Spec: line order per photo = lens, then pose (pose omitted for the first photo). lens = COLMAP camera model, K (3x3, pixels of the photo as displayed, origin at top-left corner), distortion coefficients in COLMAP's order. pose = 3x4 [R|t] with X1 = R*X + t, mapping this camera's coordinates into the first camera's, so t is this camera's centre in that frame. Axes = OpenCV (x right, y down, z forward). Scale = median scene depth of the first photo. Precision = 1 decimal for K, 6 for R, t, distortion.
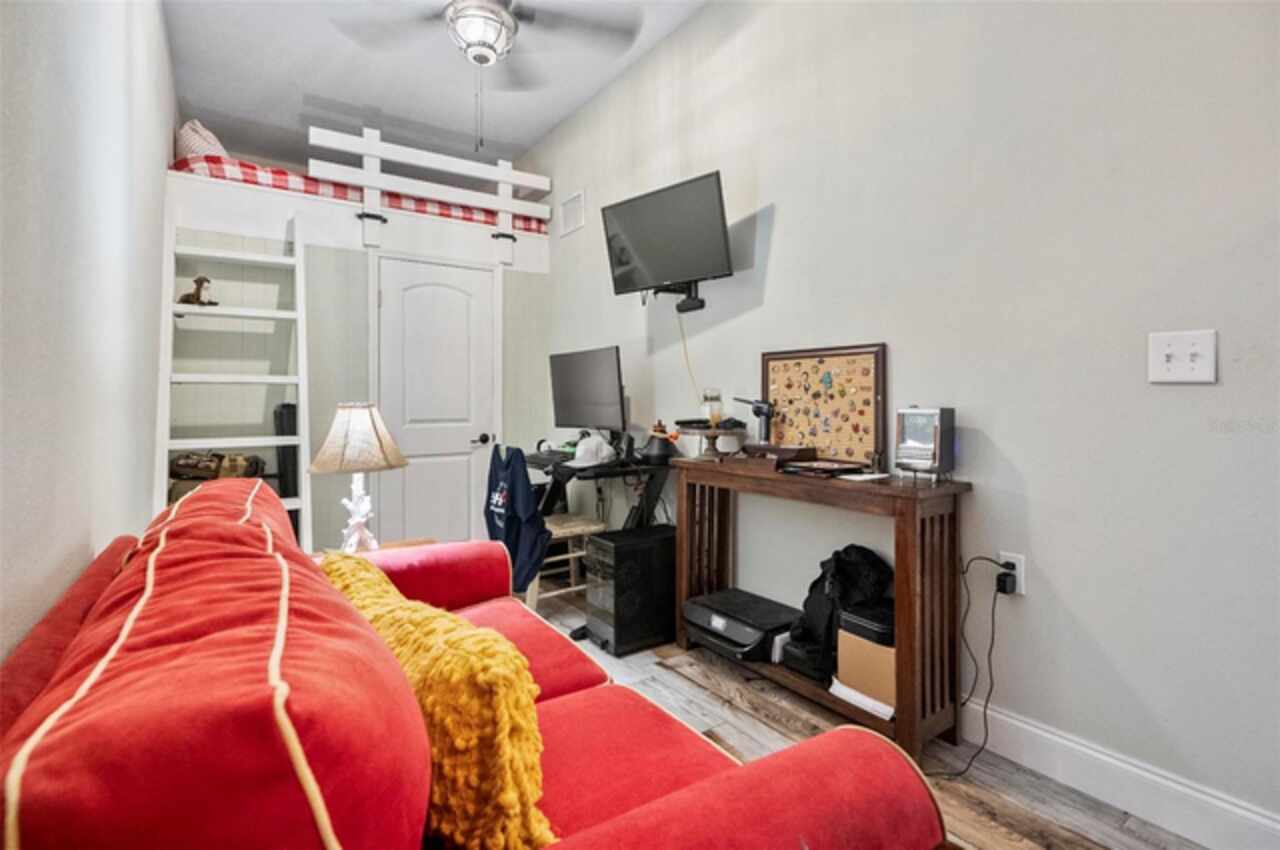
lens RADIAL K [[603.1, 0, 639.9], [0, 603.1, 406.3], [0, 0, 1]] dist [-0.001476, -0.000053]
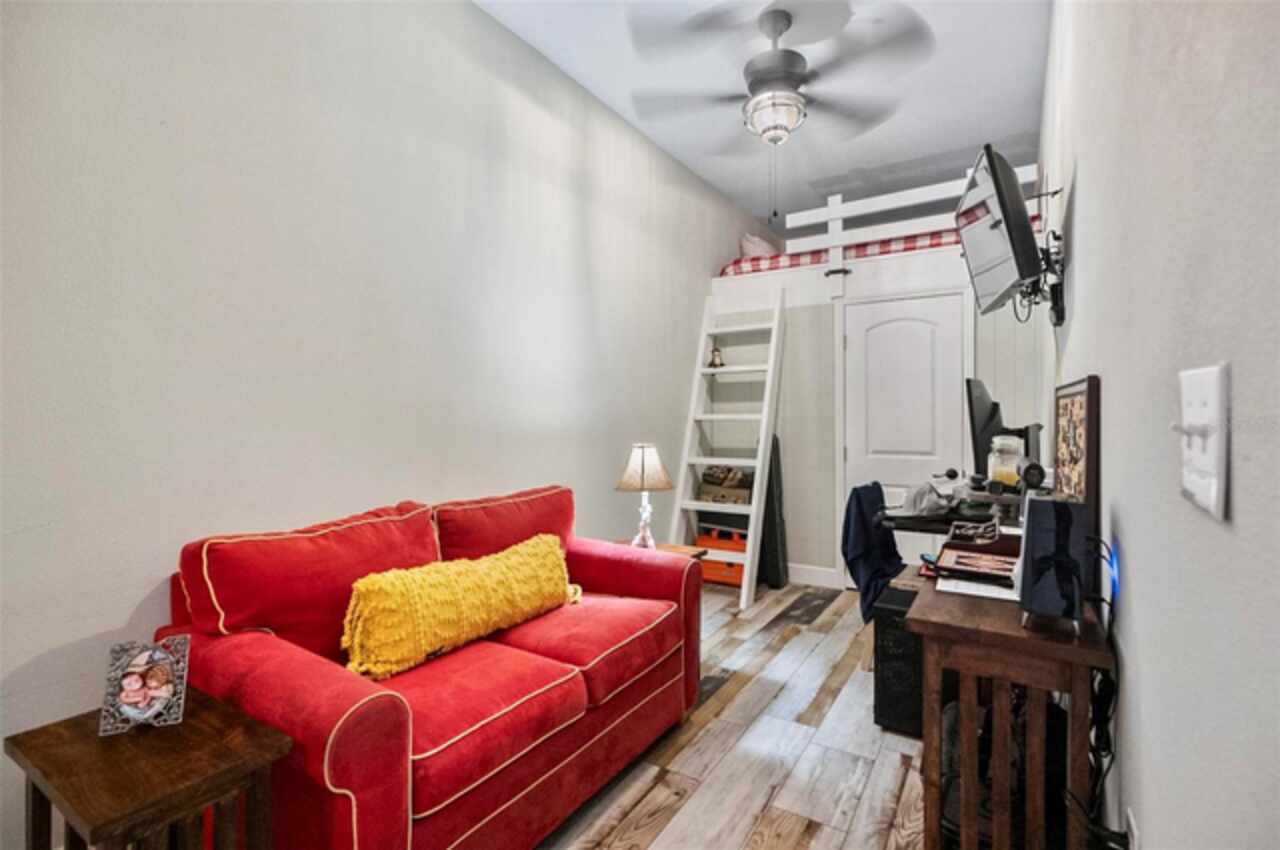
lens RADIAL K [[582.7, 0, 640.0], [0, 582.7, 425.0], [0, 0, 1]] dist [-0.000197, -0.000012]
pose [[0.390810, 0.014675, -0.920354, 0.443141], [-0.005477, 0.999892, 0.013617, -0.037421], [0.920455, -0.000281, 0.390849, 0.228542]]
